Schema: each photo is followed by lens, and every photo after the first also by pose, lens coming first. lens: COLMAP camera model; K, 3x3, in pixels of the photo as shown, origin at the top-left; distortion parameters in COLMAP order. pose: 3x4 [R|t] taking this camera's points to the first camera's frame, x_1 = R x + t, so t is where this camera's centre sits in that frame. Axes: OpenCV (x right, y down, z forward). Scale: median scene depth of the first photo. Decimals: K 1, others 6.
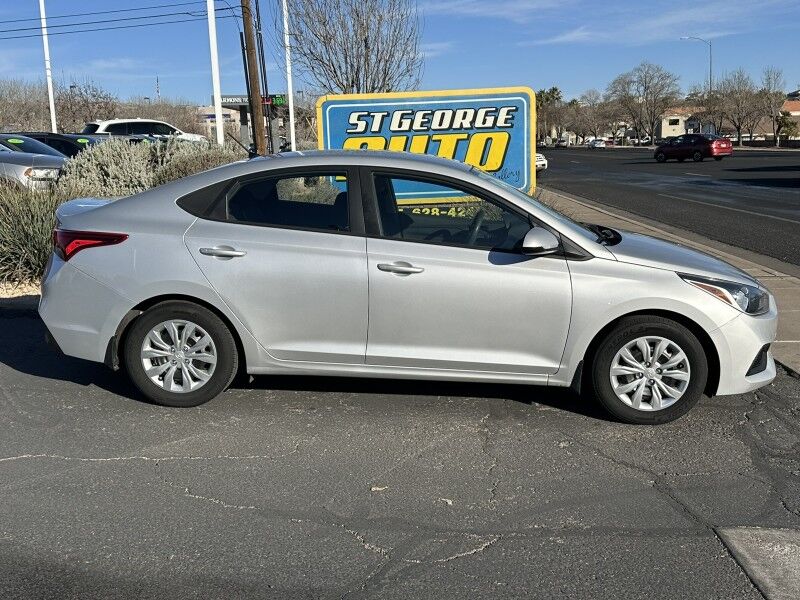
lens RADIAL K [[1053.8, 0, 400.0], [0, 1053.8, 300.0], [0, 0, 1]] dist [0.227369, -0.740262]
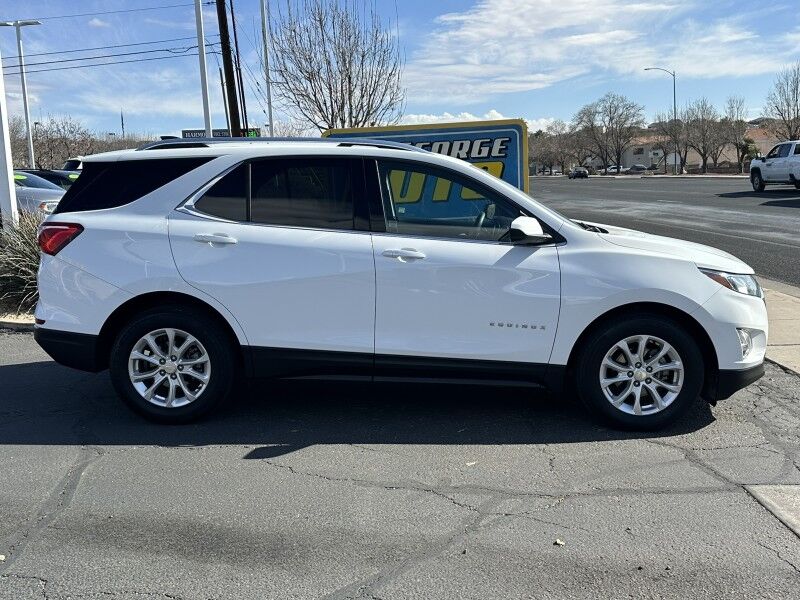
lens RADIAL K [[1092.9, 0, 398.8], [0, 1092.9, 310.0], [0, 0, 1]] dist [0.273183, -0.940376]
pose [[0.998685, -0.020719, 0.046904, -0.038938], [0.021962, 0.999417, -0.026126, 0.011339], [-0.046335, 0.027122, 0.998558, -0.060974]]
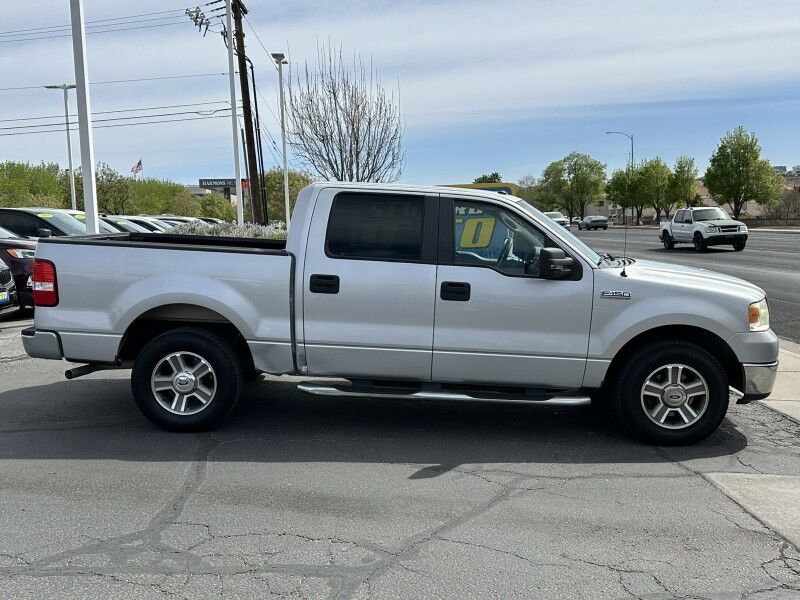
lens RADIAL K [[1029.4, 0, 383.4], [0, 1029.4, 298.8], [0, 0, 1]] dist [0.308525, -1.045015]
pose [[0.997975, -0.002376, 0.063556, -0.076853], [0.006646, 0.997727, -0.067053, 0.014871], [-0.063252, 0.067340, 0.995723, -0.153615]]
